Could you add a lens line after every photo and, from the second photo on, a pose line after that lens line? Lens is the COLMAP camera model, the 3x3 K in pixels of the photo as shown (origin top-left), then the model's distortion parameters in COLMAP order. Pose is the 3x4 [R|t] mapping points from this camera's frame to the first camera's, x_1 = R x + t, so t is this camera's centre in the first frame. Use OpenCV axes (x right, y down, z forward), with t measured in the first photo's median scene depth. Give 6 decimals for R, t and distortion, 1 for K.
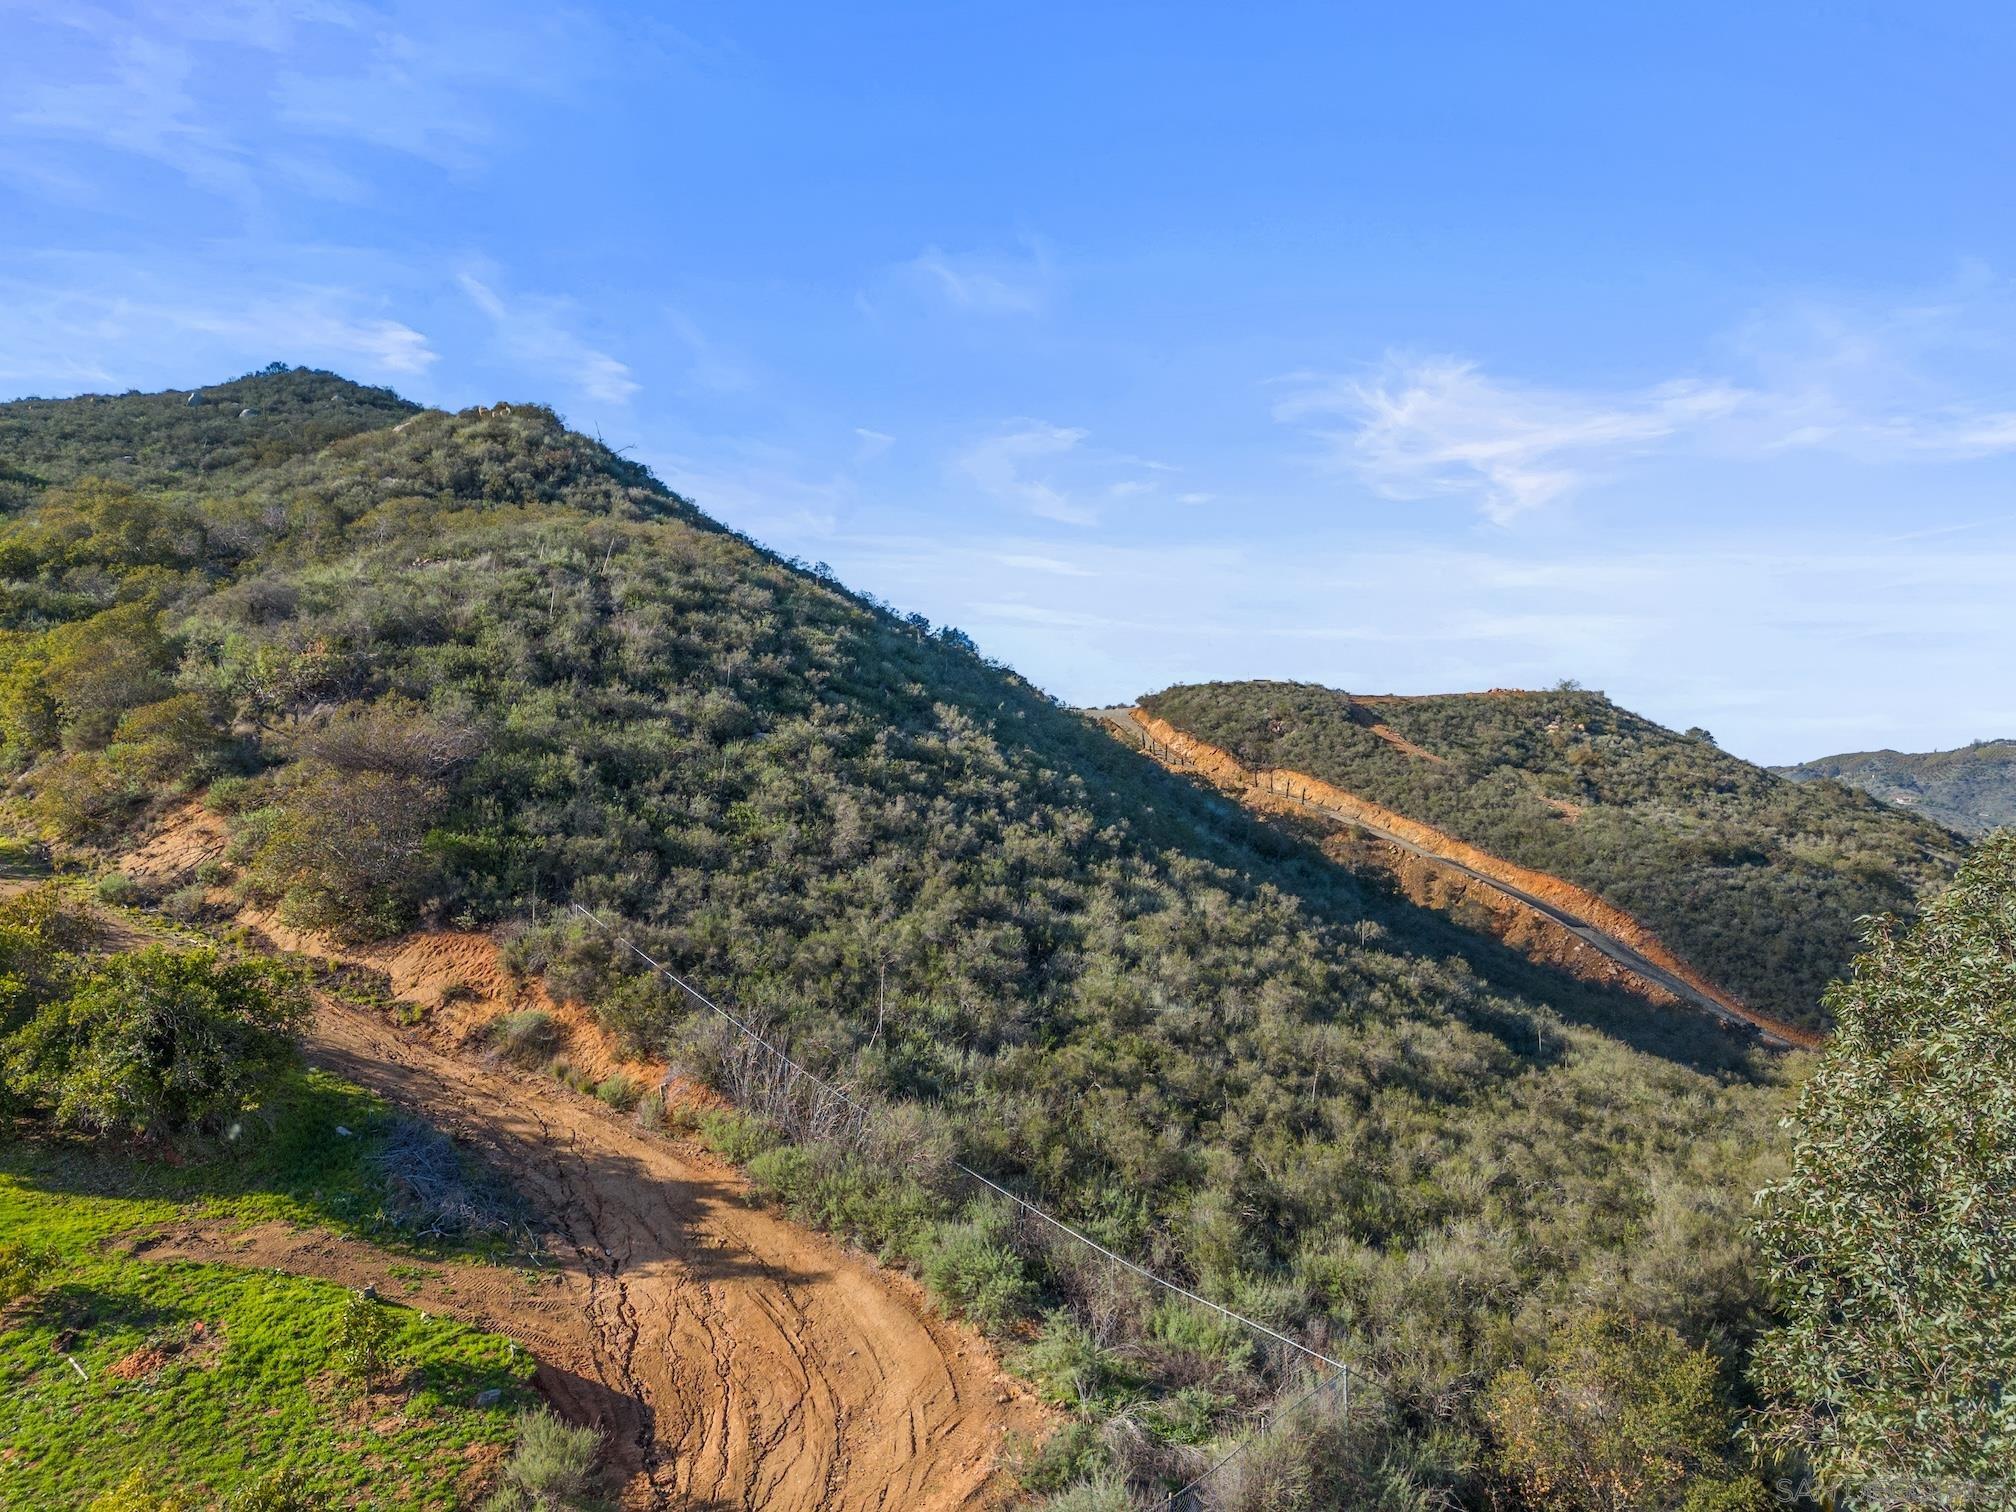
lens RADIAL K [[1461.0, 0, 1008.0], [0, 1461.0, 756.0], [0, 0, 1]] dist [0.057781, -0.048378]
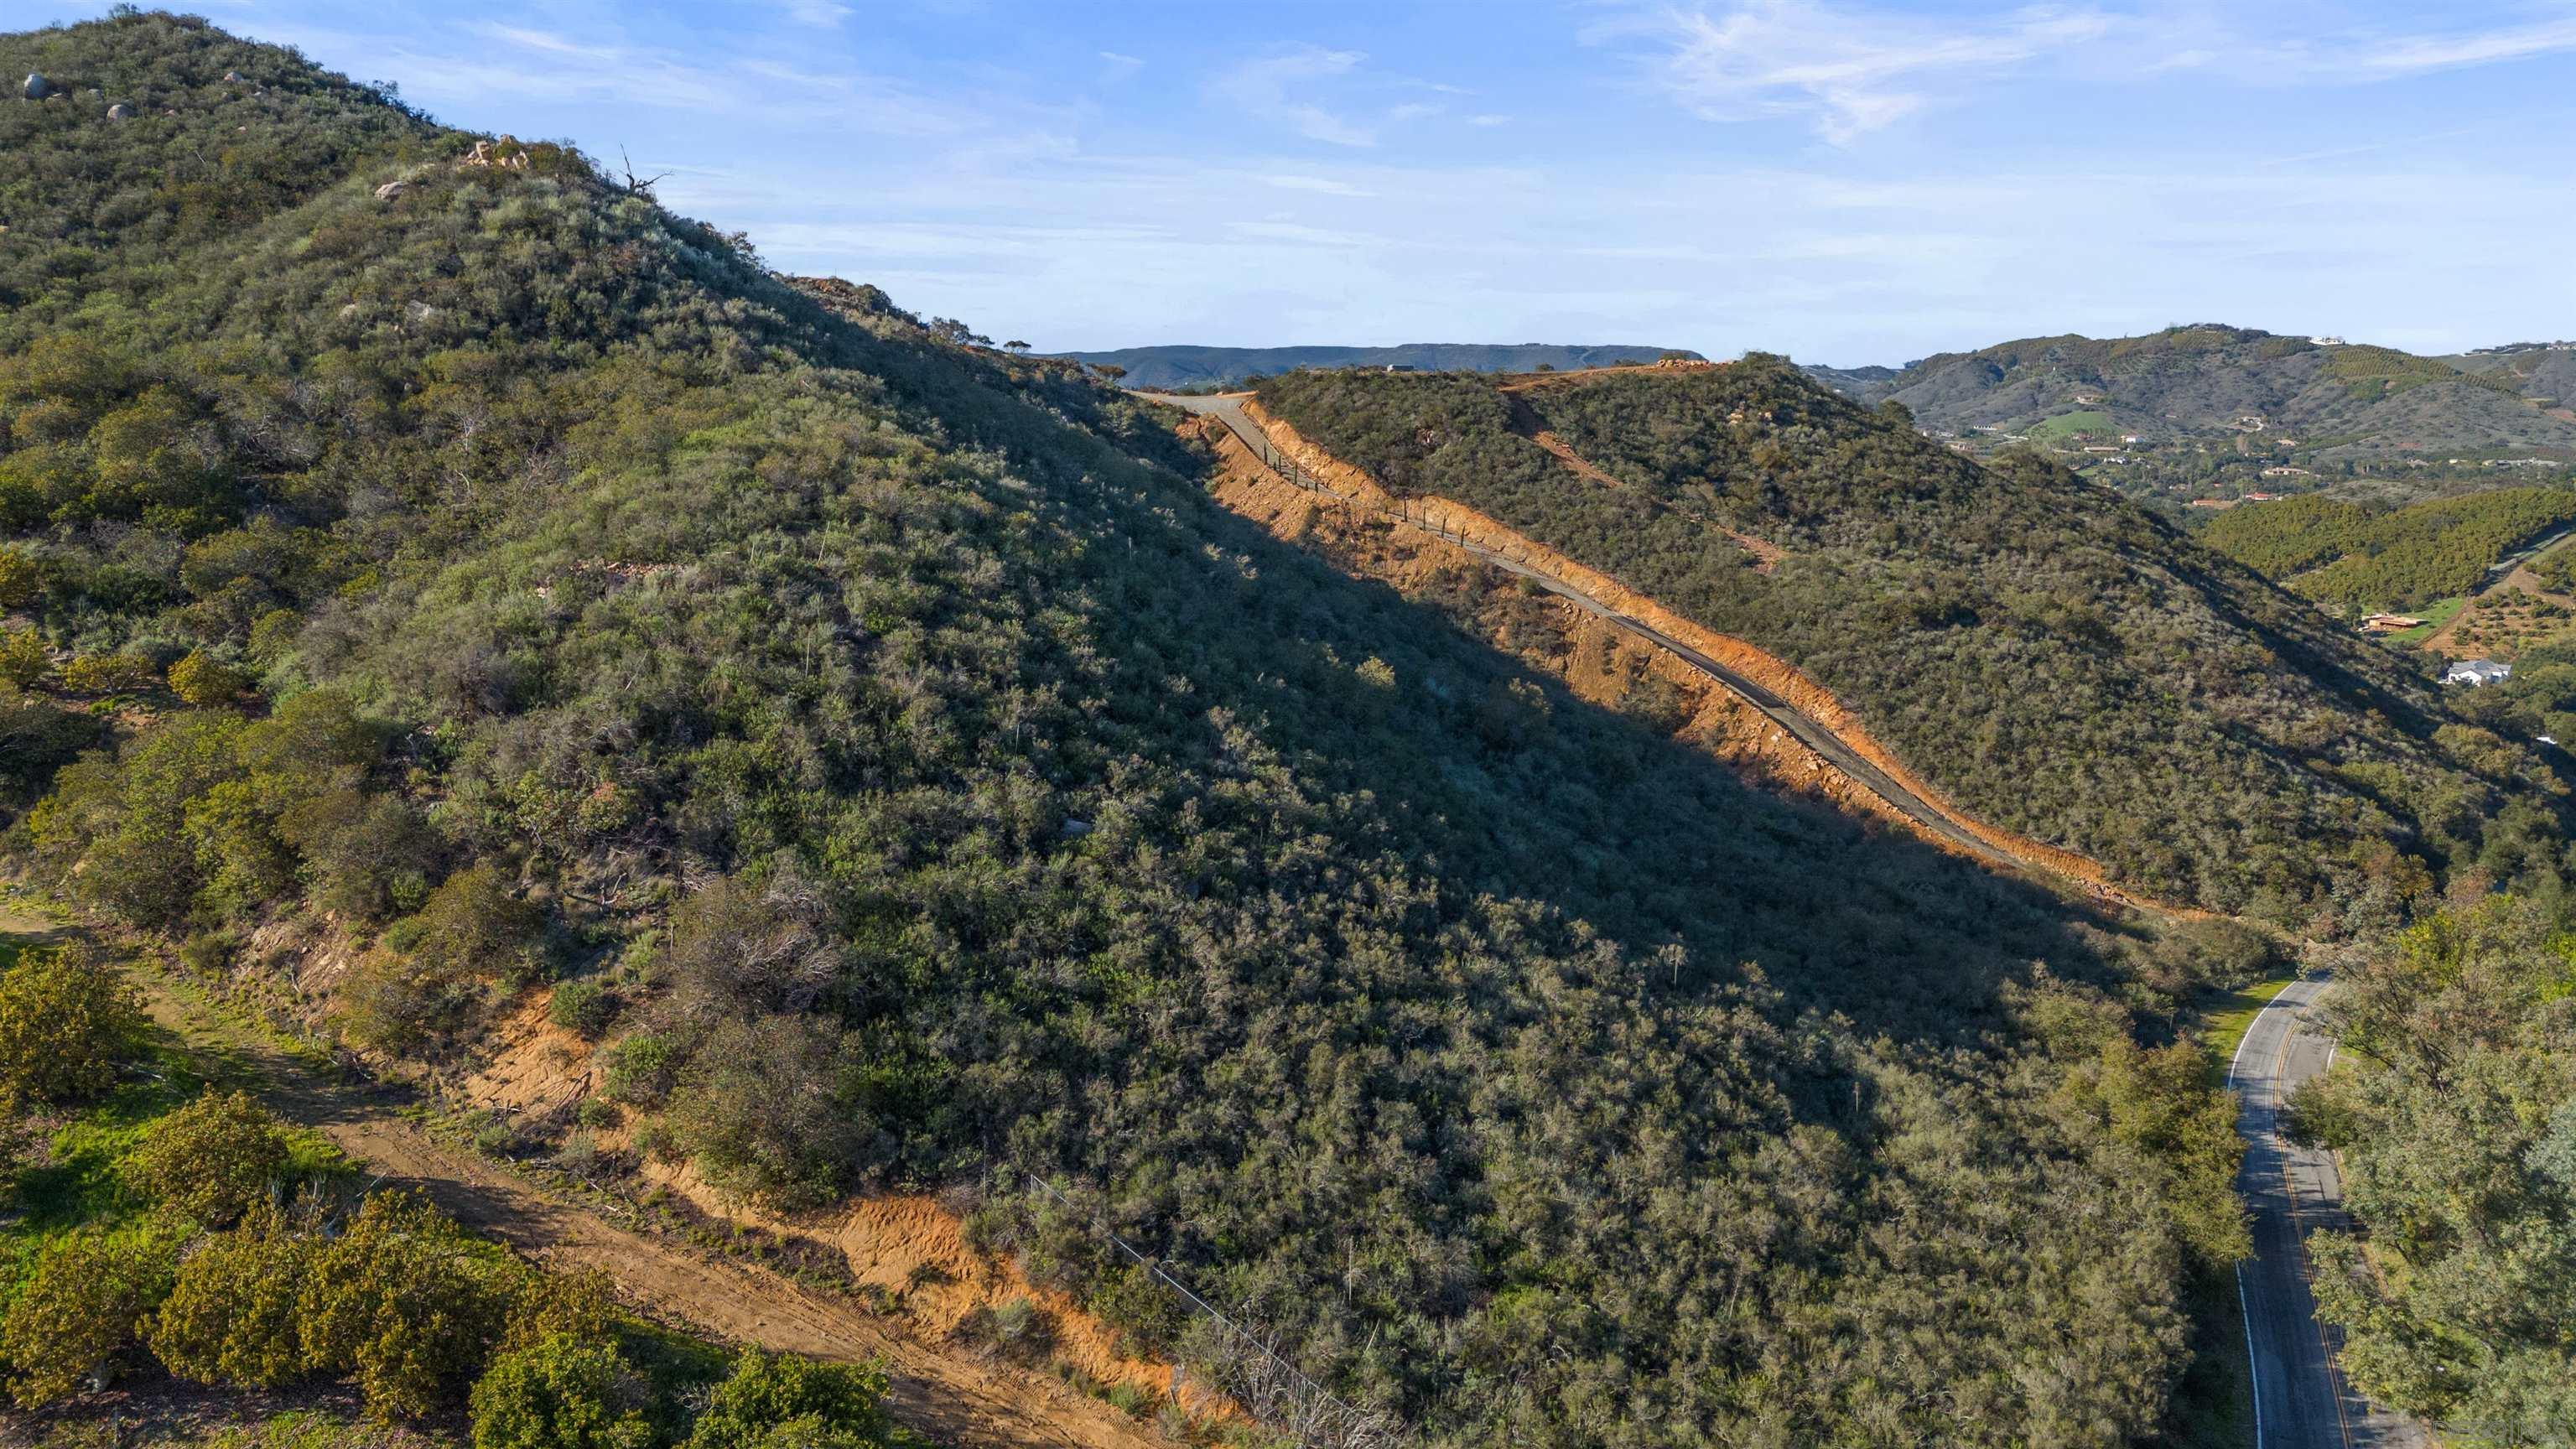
lens RADIAL K [[1843.4, 0, 1288.0], [0, 1843.4, 724.5], [0, 0, 1]] dist [0.150463, -0.351925]
pose [[0.989141, -0.025090, 0.144810, -0.103197], [-0.005296, 0.978595, 0.205728, -0.161599], [-0.146872, -0.204261, 0.967836, -0.069124]]
